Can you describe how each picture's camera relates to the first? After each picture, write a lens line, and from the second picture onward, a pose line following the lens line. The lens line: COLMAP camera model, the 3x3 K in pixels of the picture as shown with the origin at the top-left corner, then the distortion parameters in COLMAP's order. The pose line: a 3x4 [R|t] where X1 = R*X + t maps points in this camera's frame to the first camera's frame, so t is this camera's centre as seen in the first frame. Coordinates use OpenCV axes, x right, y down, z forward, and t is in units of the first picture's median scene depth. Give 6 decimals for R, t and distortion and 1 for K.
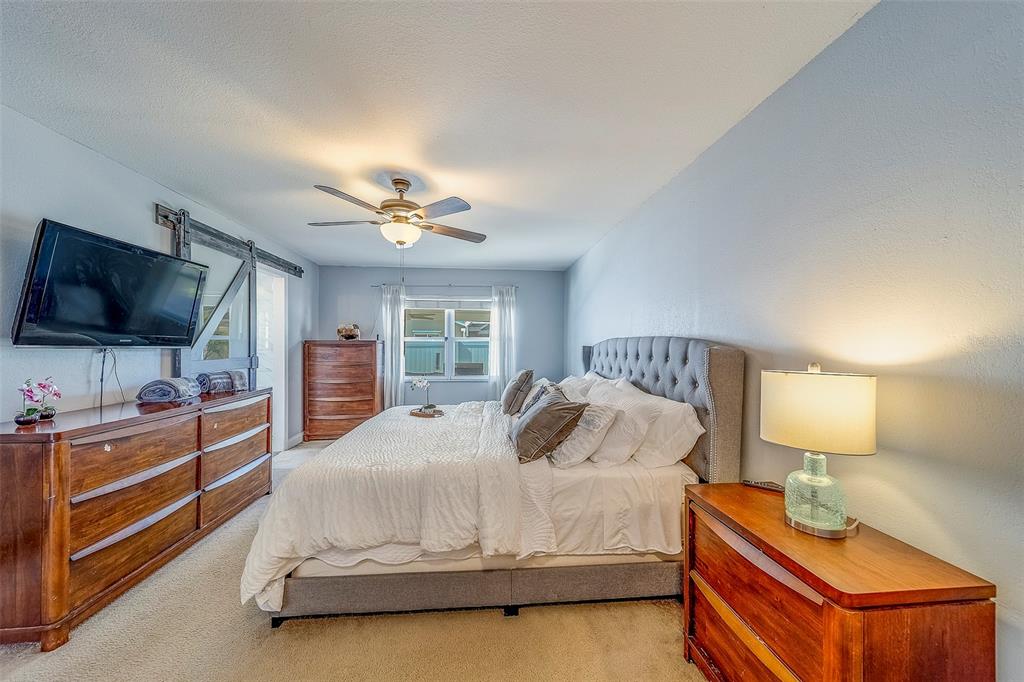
lens RADIAL K [[358.9, 0, 510.7], [0, 358.9, 344.8], [0, 0, 1]] dist [0.006086, -0.000072]
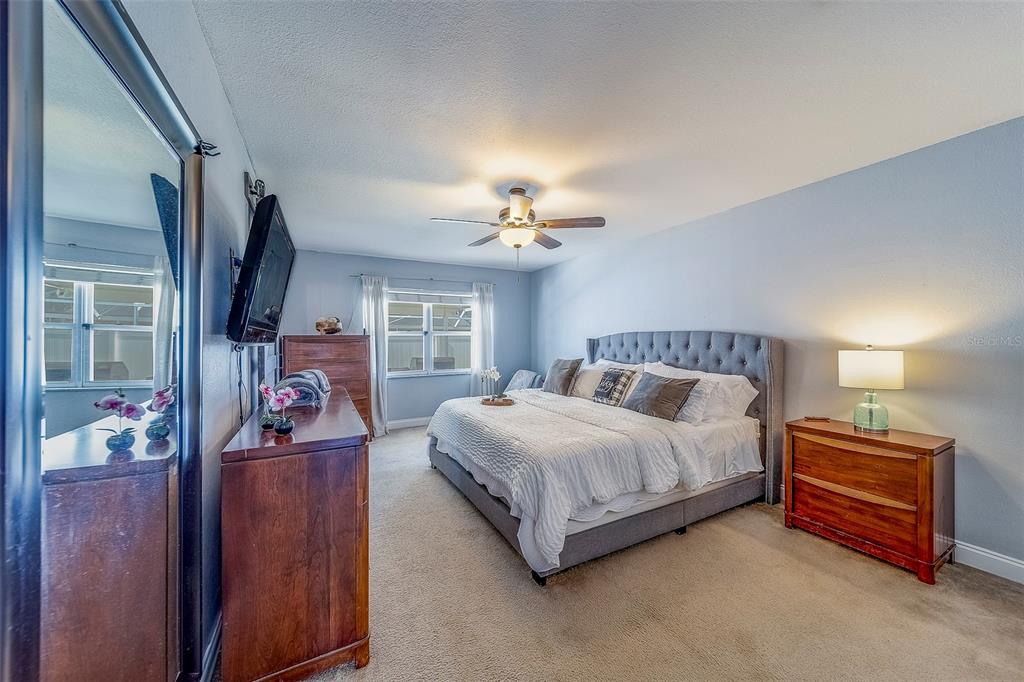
lens RADIAL K [[358.9, 0, 512.1], [0, 358.9, 337.7], [0, 0, 1]] dist [0.006086, -0.000072]
pose [[0.920360, -0.009482, 0.390958, -0.400702], [0.010384, 0.999946, -0.000192, -0.001639], [-0.390935, 0.004236, 0.920408, -0.004543]]
